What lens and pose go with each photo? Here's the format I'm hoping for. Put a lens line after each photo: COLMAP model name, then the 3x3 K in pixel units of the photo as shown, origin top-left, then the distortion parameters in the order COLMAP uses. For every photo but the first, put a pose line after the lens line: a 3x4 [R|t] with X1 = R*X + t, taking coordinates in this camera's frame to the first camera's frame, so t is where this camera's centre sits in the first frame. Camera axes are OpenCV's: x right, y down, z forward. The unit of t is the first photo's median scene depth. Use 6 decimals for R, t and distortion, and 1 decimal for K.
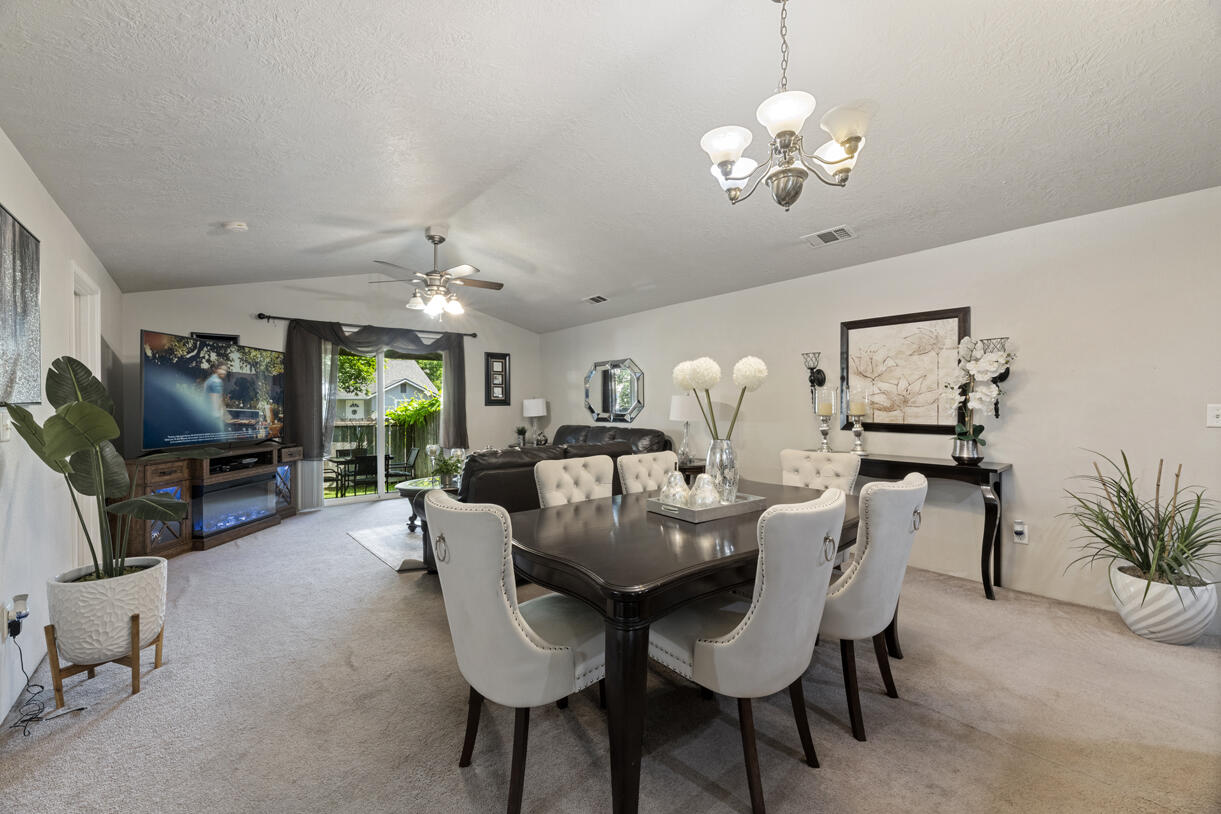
lens RADIAL K [[488.8, 0, 610.5], [0, 488.8, 407.0], [0, 0, 1]] dist [-0.000554, -0.000192]
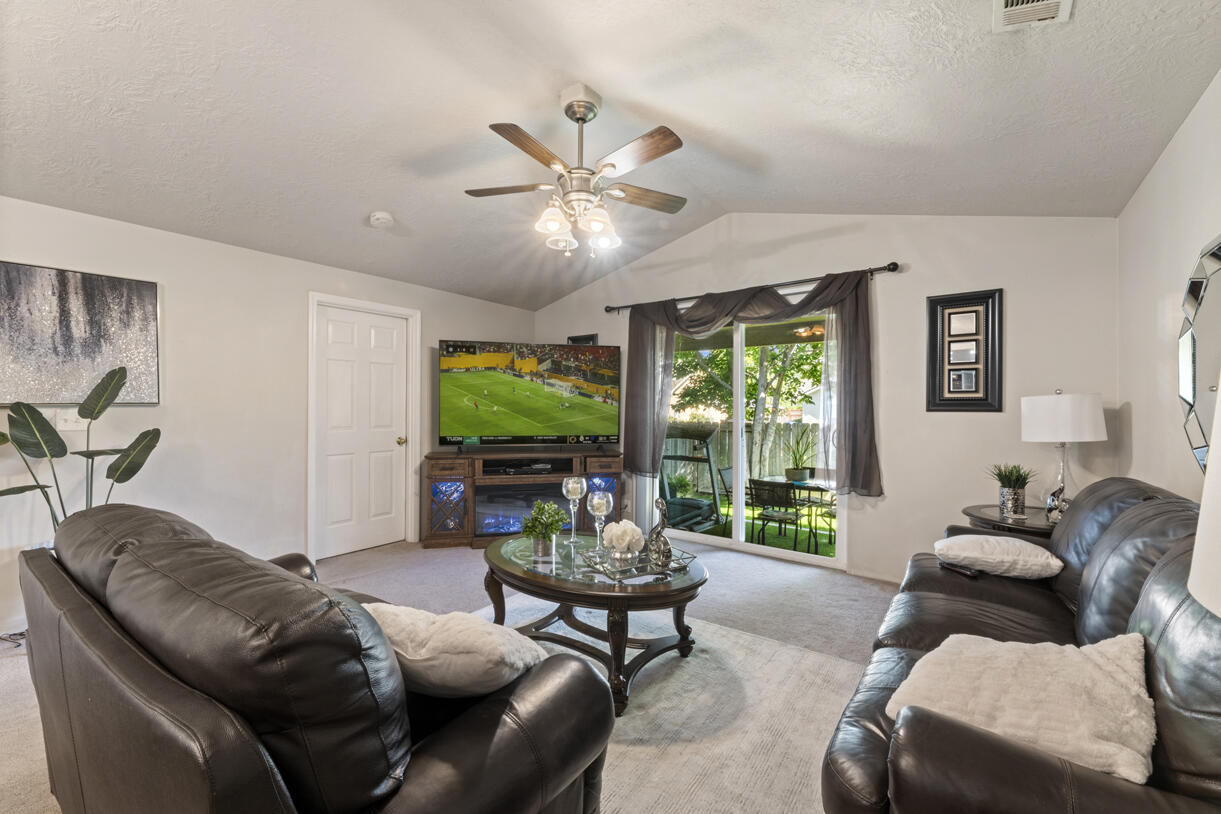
lens RADIAL K [[488.8, 0, 610.5], [0, 488.8, 407.0], [0, 0, 1]] dist [-0.000554, -0.000192]
pose [[0.235136, 0.005979, -0.971944, 0.140498], [-0.010133, 0.999942, 0.003700, -0.005772], [0.971910, 0.008979, 0.235182, 0.645520]]
